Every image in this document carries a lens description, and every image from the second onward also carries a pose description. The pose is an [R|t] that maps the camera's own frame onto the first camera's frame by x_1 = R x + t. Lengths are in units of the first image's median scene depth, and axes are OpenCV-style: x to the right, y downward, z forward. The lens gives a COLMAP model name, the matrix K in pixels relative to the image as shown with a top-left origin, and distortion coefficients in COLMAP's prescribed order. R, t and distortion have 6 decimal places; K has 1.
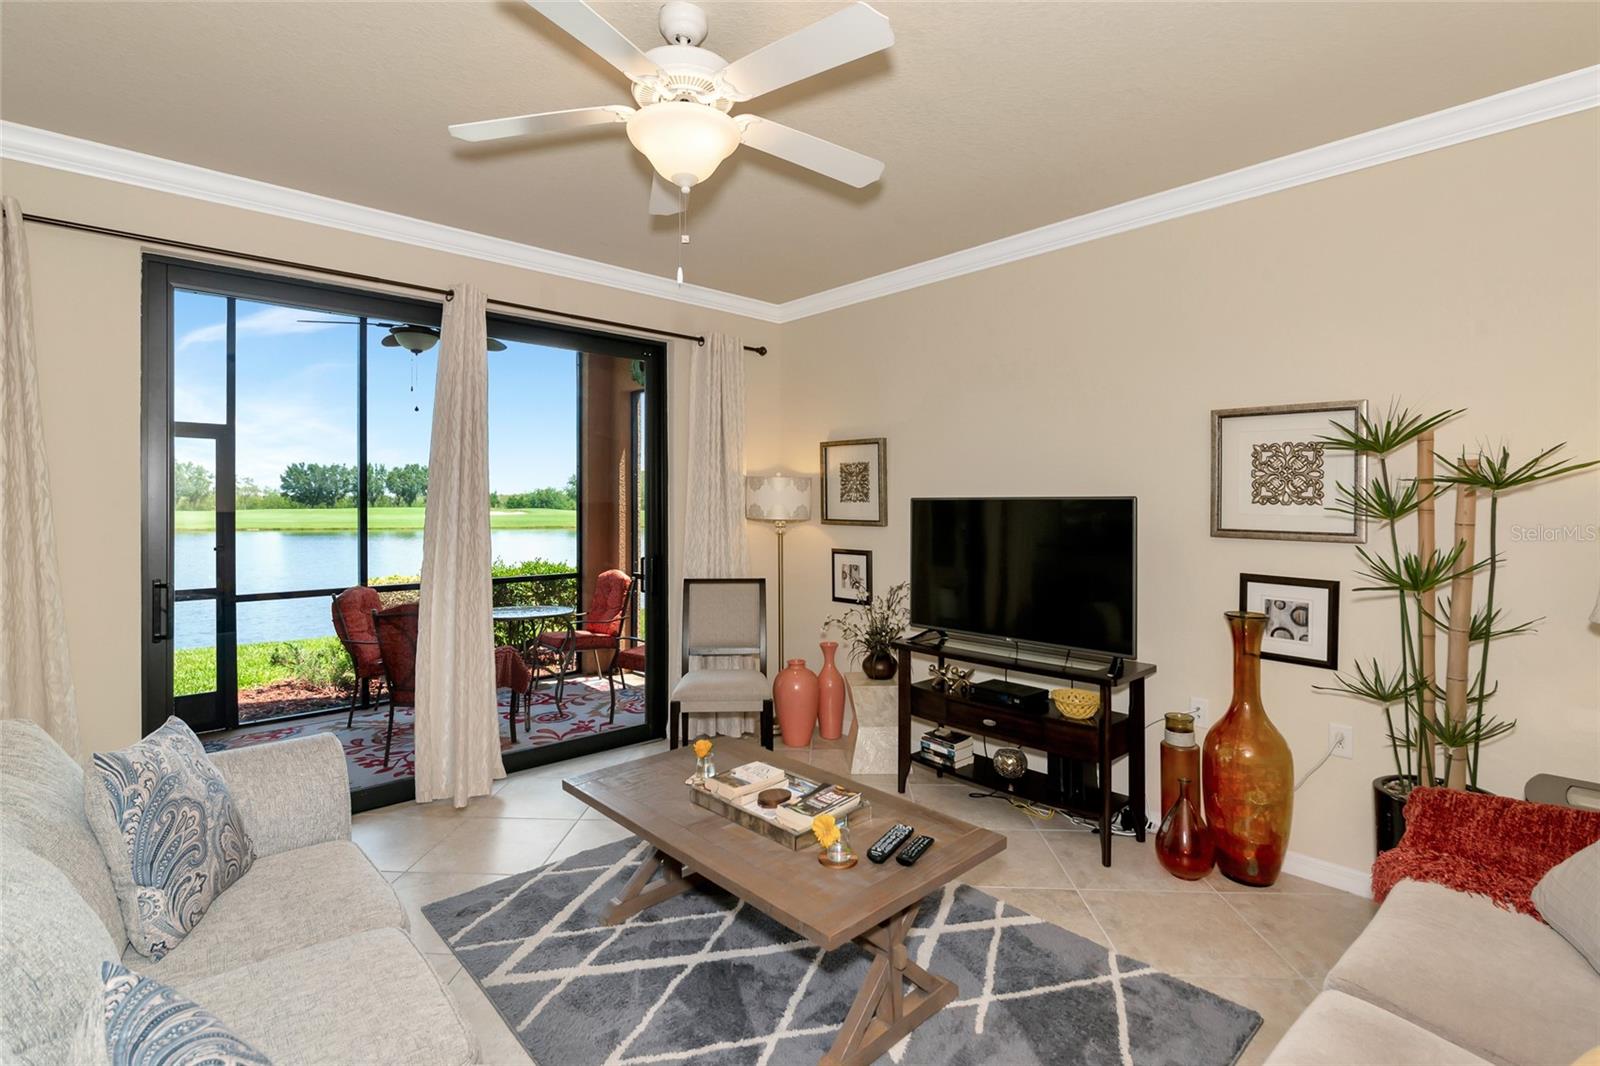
lens RADIAL K [[747.6, 0, 797.6], [0, 747.6, 504.5], [0, 0, 1]] dist [-0.003406, -0.000874]
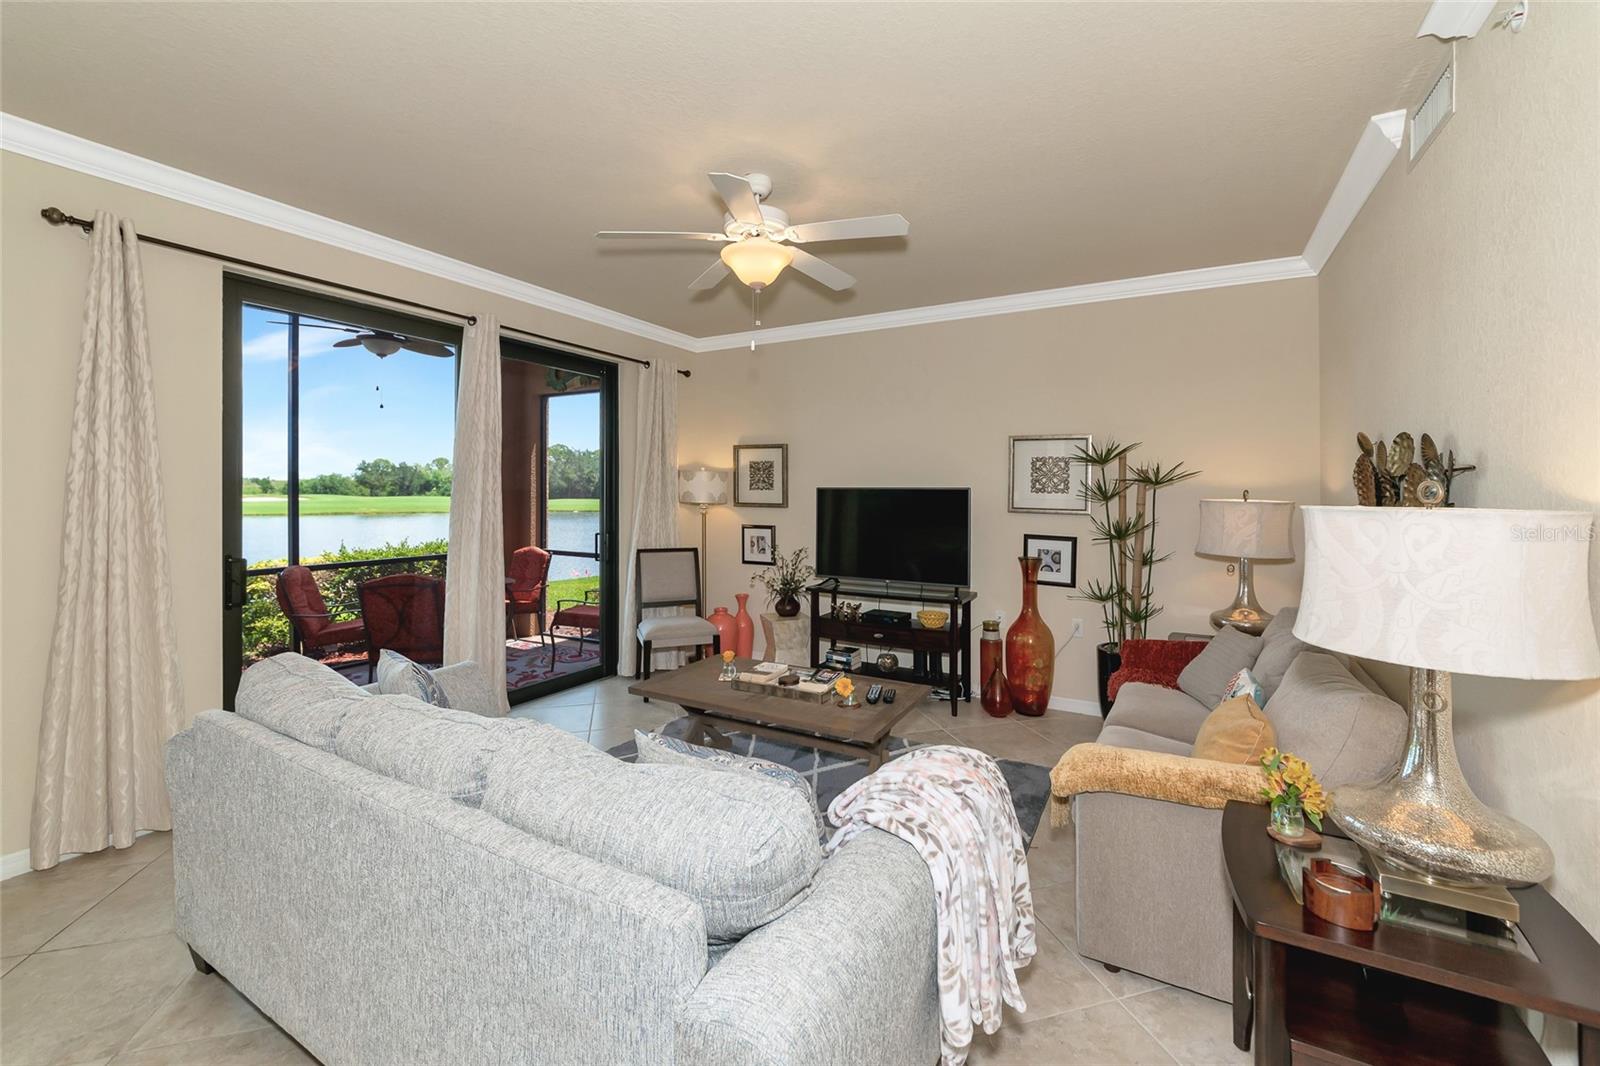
lens RADIAL K [[644.3, 0, 811.9], [0, 644.3, 496.8], [0, 0, 1]] dist [0.002933, -0.000110]
pose [[0.949846, 0.000948, 0.312716, -0.303379], [-0.003496, 0.999965, 0.007588, -0.000301], [-0.312698, -0.008301, 0.949816, -0.215699]]
